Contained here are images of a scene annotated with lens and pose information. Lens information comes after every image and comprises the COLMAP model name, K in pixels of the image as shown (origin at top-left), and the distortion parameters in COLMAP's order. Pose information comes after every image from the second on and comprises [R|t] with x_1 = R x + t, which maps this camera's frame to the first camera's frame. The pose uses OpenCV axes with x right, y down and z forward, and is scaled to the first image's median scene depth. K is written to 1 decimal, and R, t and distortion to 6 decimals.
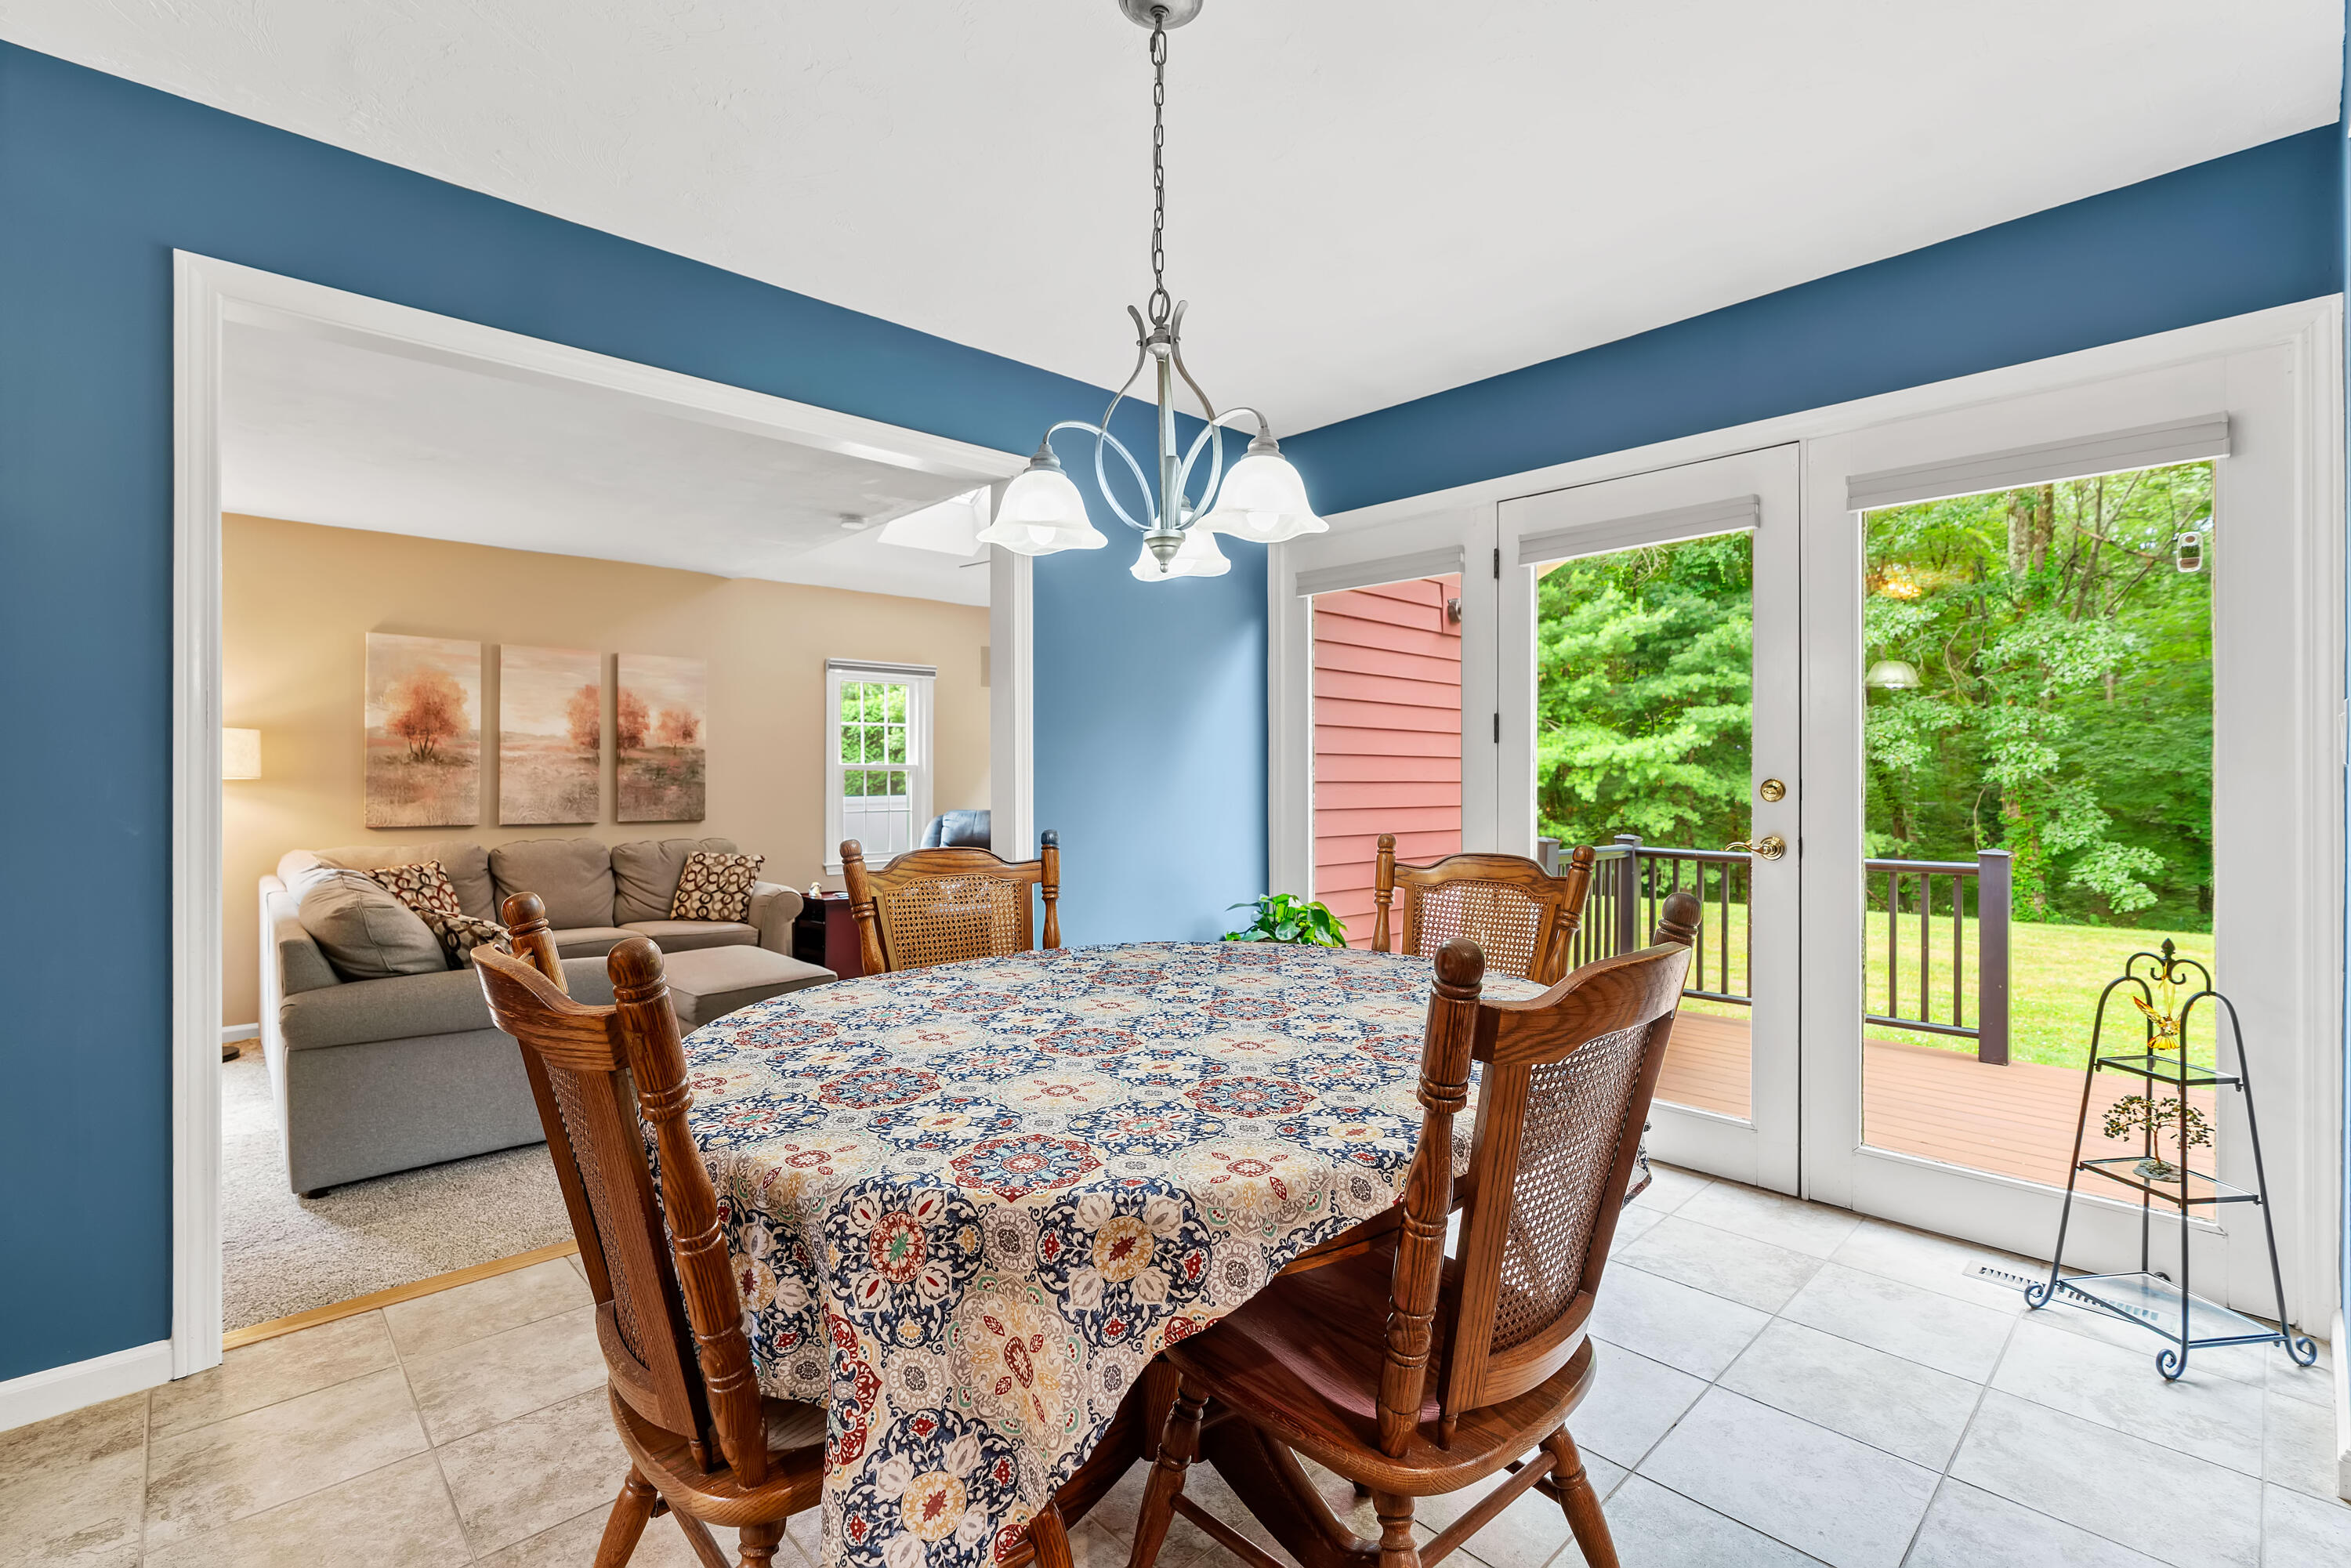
lens RADIAL K [[1054.6, 0, 1168.0], [0, 1054.6, 774.3], [0, 0, 1]] dist [-0.016859, 0.009327]
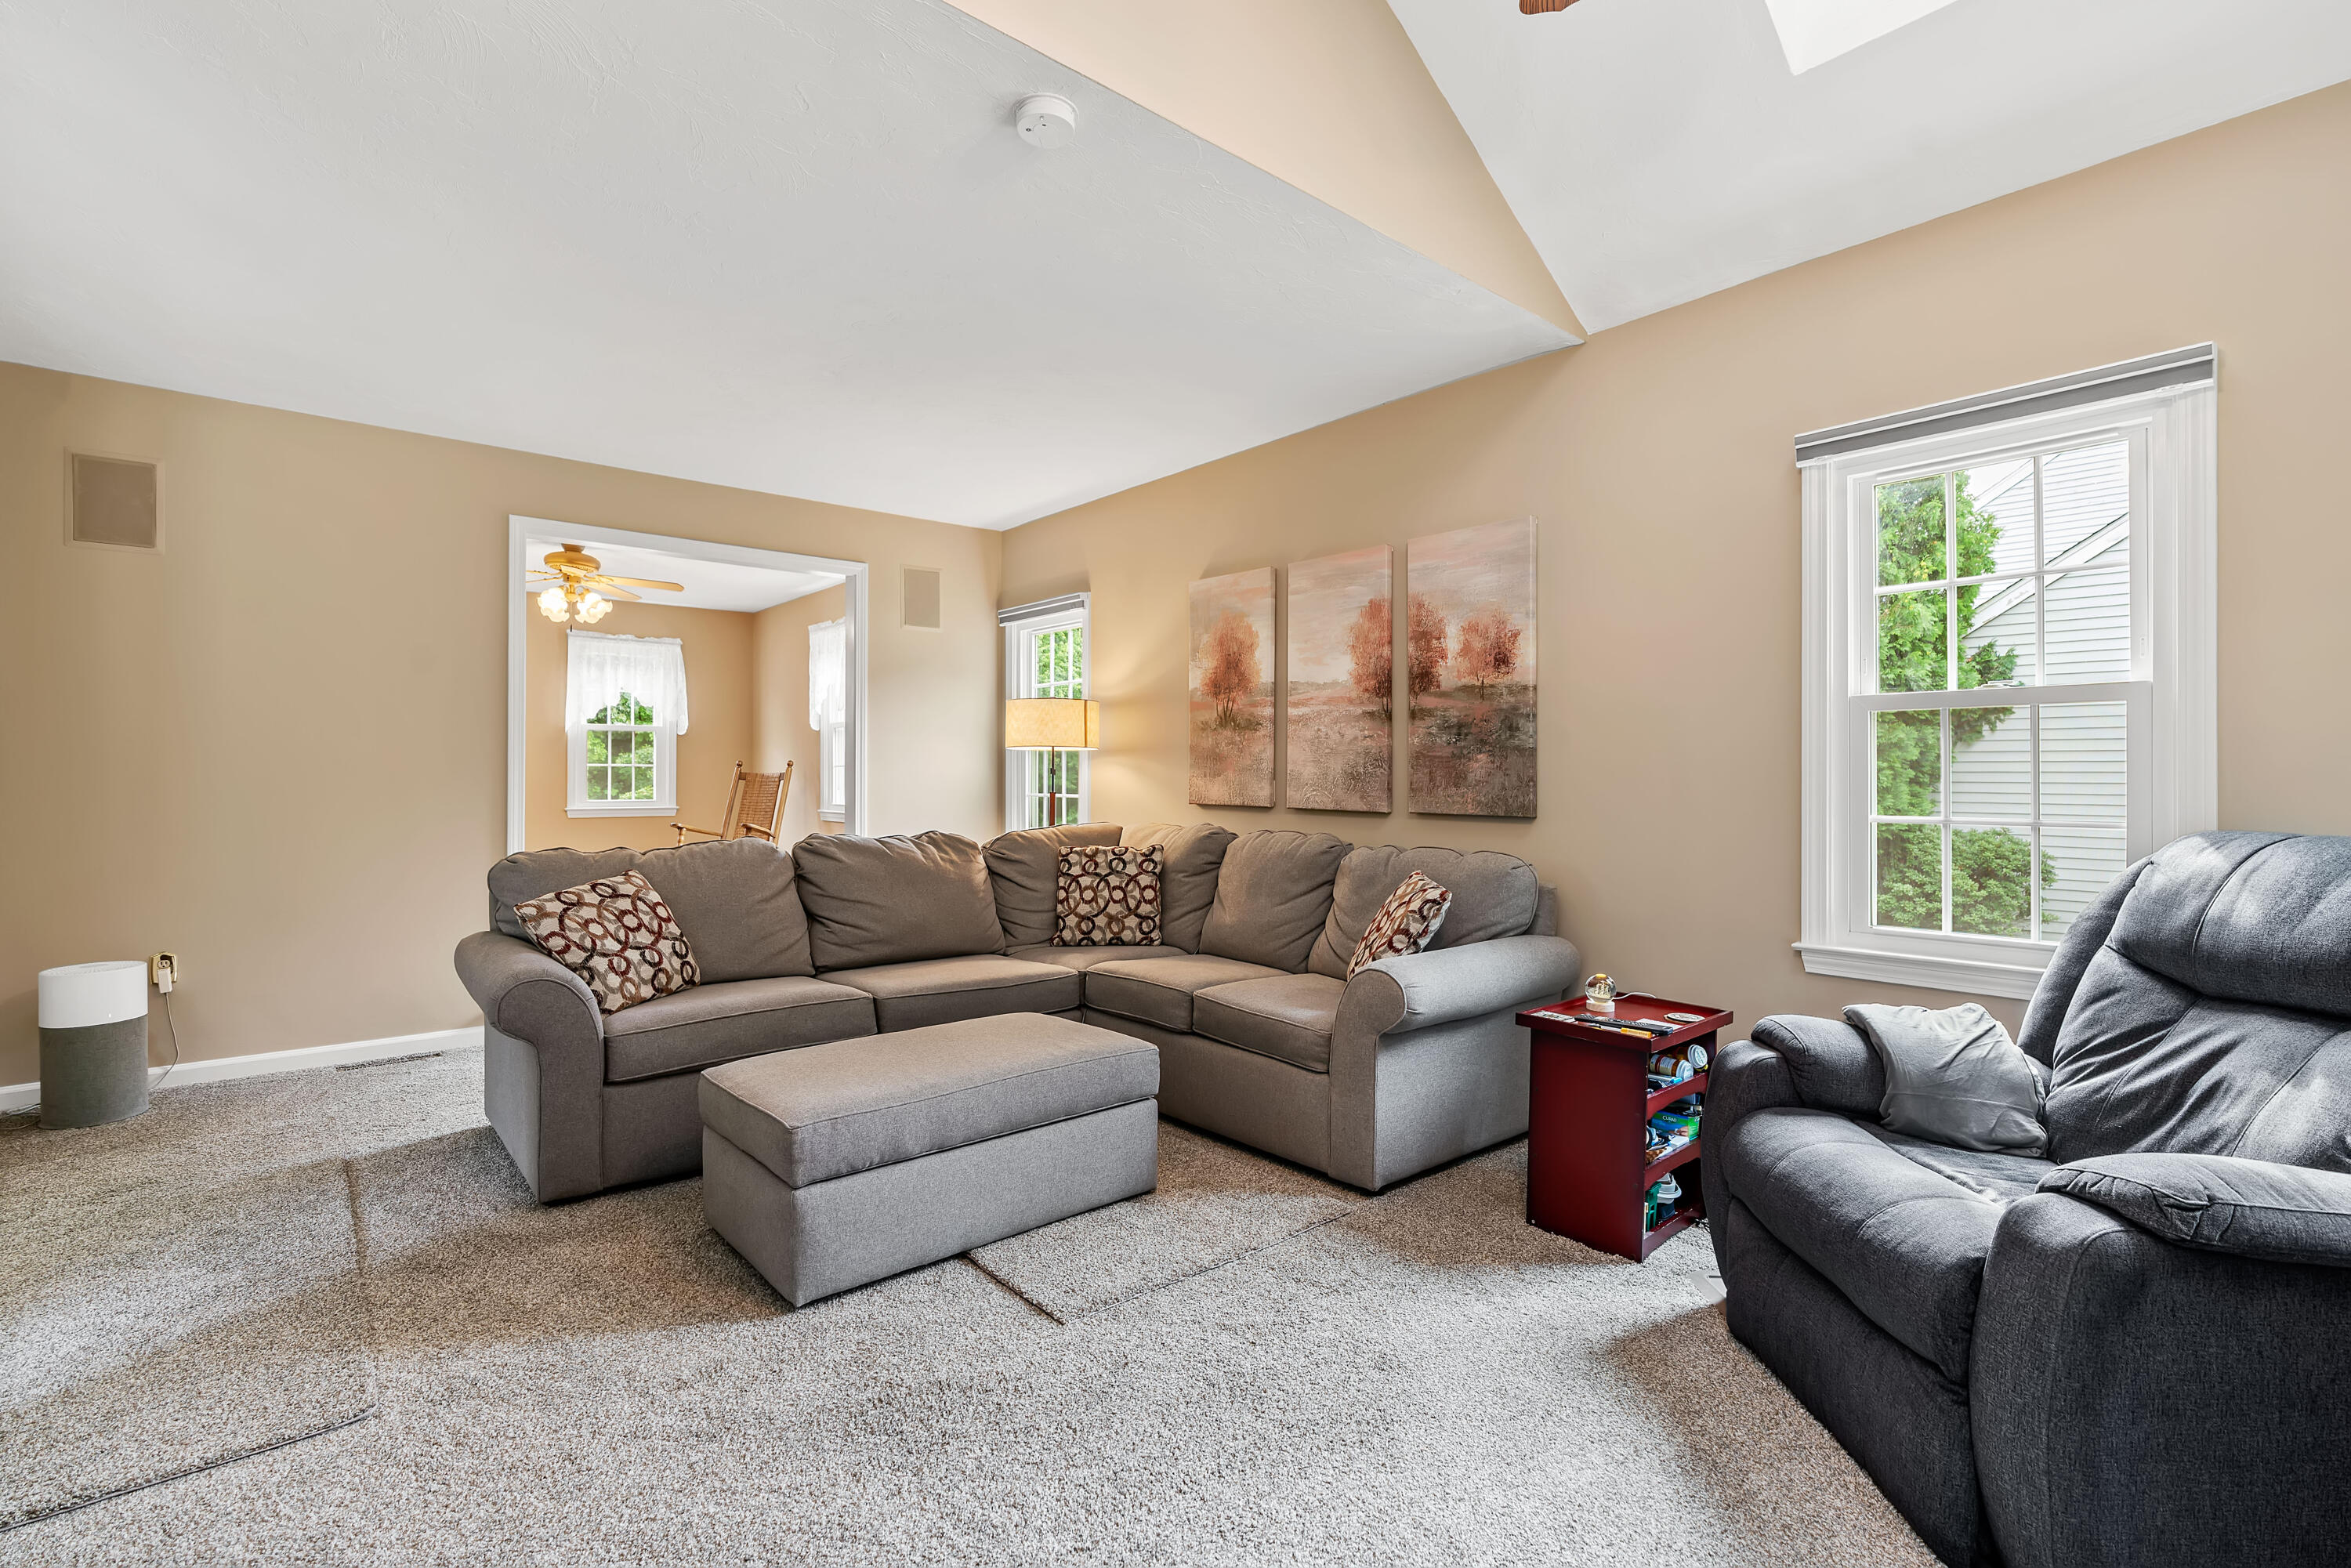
lens RADIAL K [[1078.0, 0, 1175.6], [0, 1078.0, 777.2], [0, 0, 1]] dist [-0.016324, 0.008805]
pose [[-0.054052, -0.002359, -0.998535, 0.123930], [-0.004704, 0.999987, -0.002108, 0.027640], [0.998527, 0.004583, -0.054062, 0.939804]]
